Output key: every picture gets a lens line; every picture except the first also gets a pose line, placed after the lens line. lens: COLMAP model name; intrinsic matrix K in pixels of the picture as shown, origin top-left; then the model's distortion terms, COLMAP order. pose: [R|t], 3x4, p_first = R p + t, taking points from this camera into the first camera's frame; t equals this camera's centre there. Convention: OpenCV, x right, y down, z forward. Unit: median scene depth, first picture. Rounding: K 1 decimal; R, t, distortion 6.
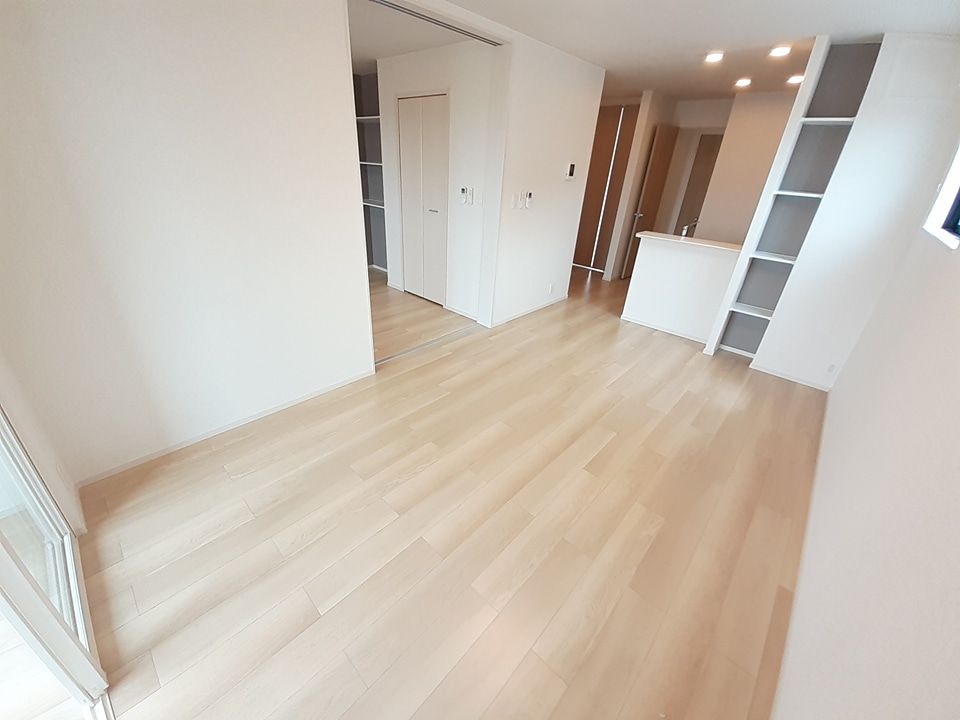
lens RADIAL K [[394.4, 0, 477.5], [0, 394.4, 352.7], [0, 0, 1]] dist [0.028021, 0.000161]
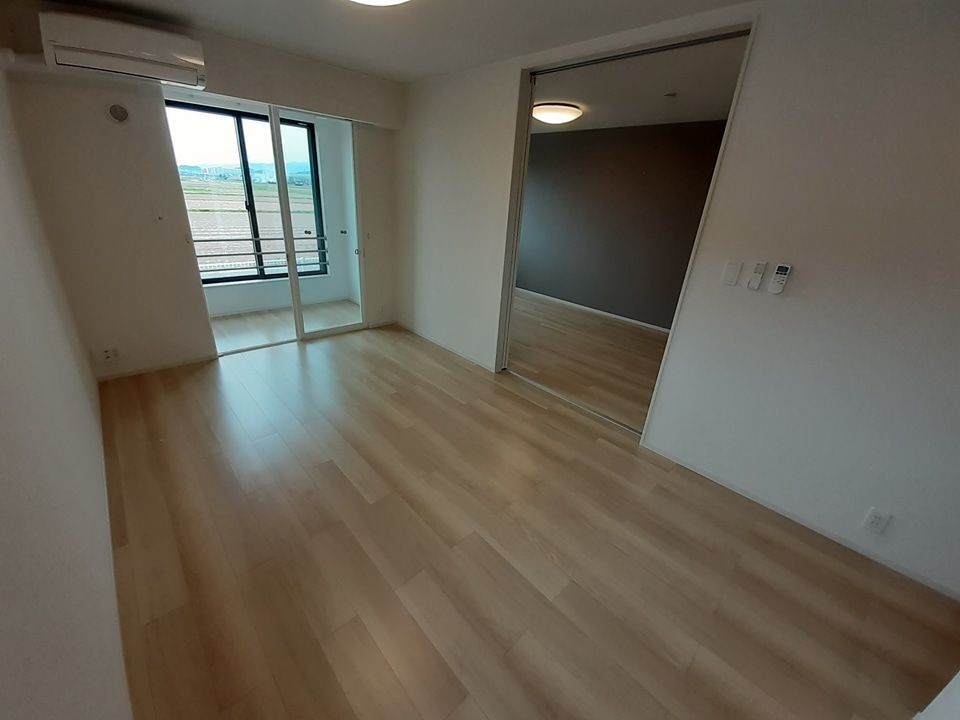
lens RADIAL K [[394.4, 0, 478.0], [0, 394.4, 359.5], [0, 0, 1]] dist [0.028021, 0.000161]
pose [[-0.104075, 0.328633, -0.938706, 0.902591], [-0.490515, 0.804097, 0.335892, -0.376983], [0.865196, 0.495407, 0.077513, 0.891959]]
